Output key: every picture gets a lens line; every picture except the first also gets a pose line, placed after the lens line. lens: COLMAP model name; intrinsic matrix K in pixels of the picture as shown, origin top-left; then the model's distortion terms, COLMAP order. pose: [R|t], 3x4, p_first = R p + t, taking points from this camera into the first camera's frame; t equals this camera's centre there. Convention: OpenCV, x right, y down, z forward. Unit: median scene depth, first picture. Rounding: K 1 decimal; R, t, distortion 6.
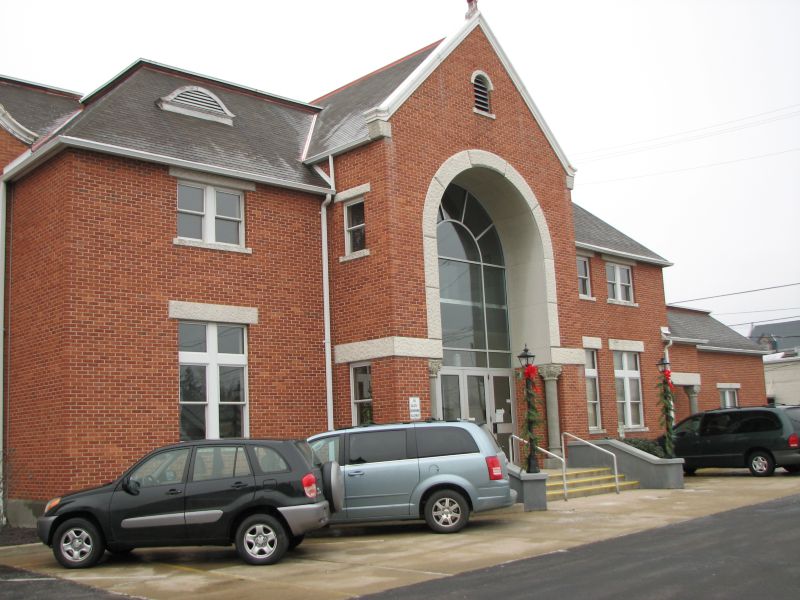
lens RADIAL K [[901.1, 0, 396.7], [0, 901.1, 311.5], [0, 0, 1]] dist [-0.212789, 0.361126]
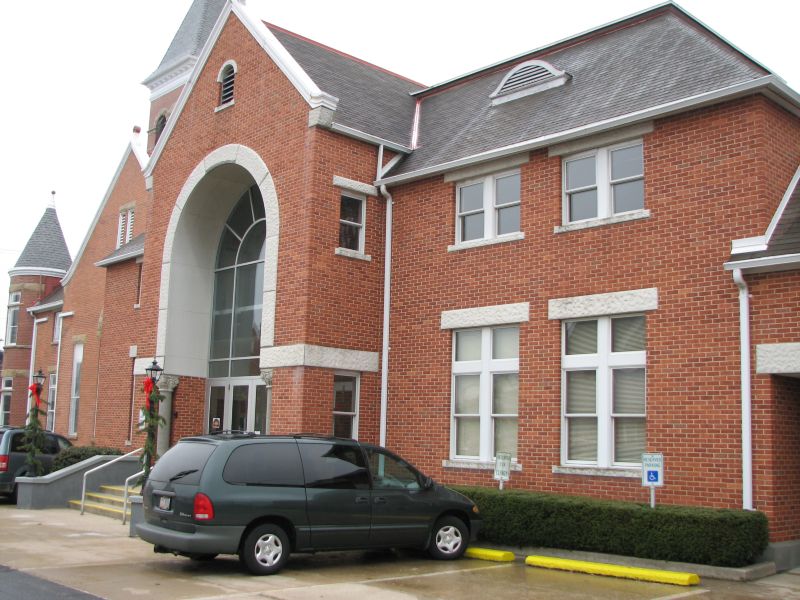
lens RADIAL K [[901.1, 0, 396.7], [0, 901.1, 311.5], [0, 0, 1]] dist [-0.212789, 0.361126]
pose [[-0.015543, -0.095211, -0.995336, 1.096563], [0.115434, 0.988629, -0.096372, 0.111483], [0.993194, -0.116393, -0.004375, 1.267001]]
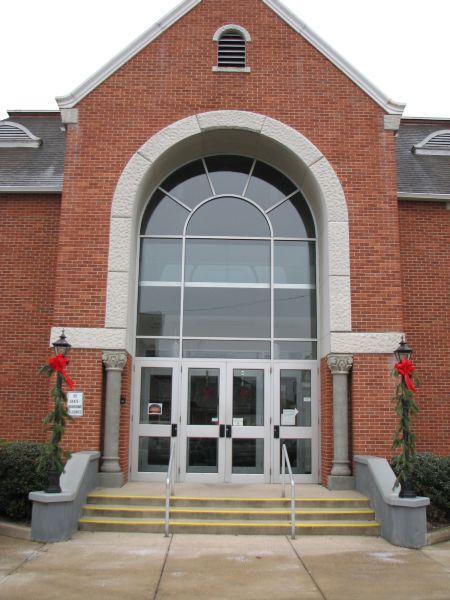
lens RADIAL K [[675.8, 0, 225.6], [0, 675.8, 282.5], [0, 0, 1]] dist [-0.212789, 0.361126]
pose [[0.729446, -0.089143, -0.678205, 0.569667], [0.051893, 0.995827, -0.075076, 0.040273], [0.682067, 0.019570, 0.731028, 0.568664]]
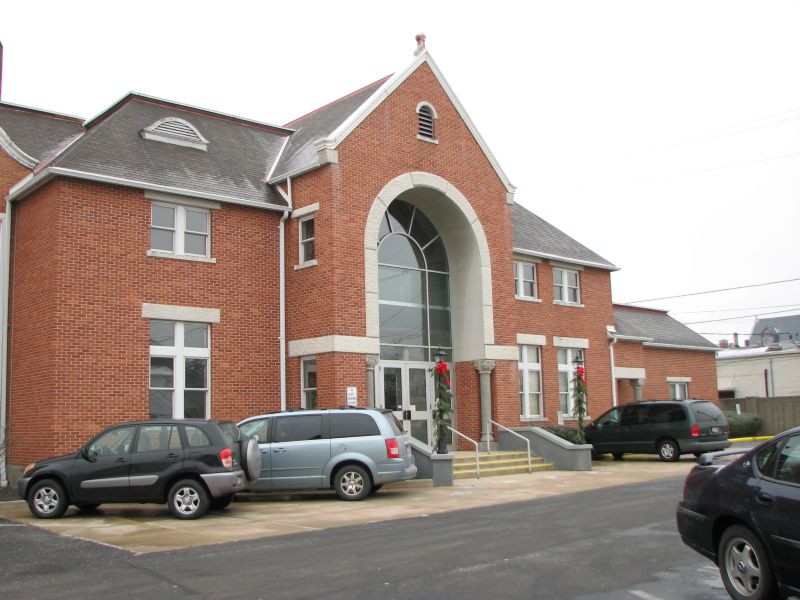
lens RADIAL K [[871.2, 0, 397.3], [0, 871.2, 311.6], [0, 0, 1]] dist [-0.220242, 0.315329]
pose [[0.999408, 0.014560, -0.031170, 0.106256], [-0.014079, 0.999780, 0.015576, -0.020200], [0.031390, -0.015128, 0.999393, -0.121250]]
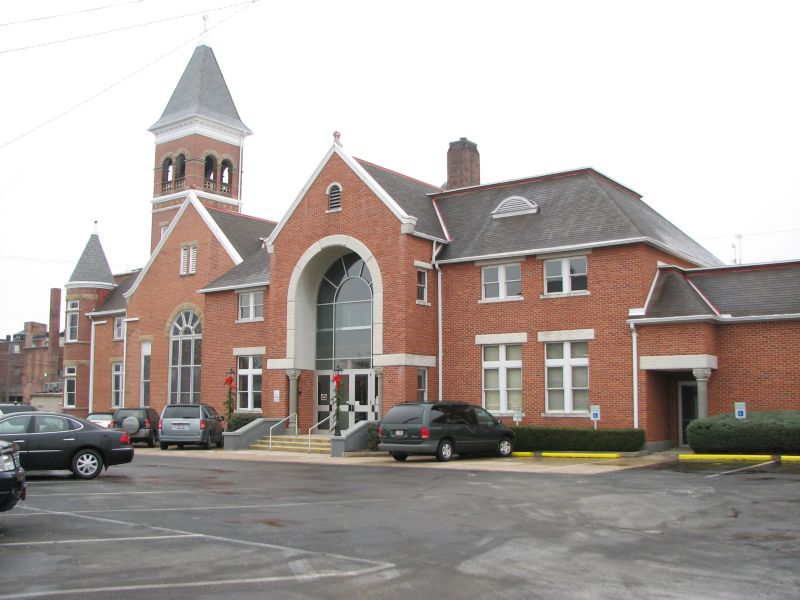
lens RADIAL K [[871.2, 0, 397.3], [0, 871.2, 311.6], [0, 0, 1]] dist [-0.220242, 0.315329]
pose [[0.156355, -0.063991, -0.985626, 1.776996], [0.131172, 0.990405, -0.043492, 0.041165], [0.978952, -0.122487, 0.163248, 0.914855]]
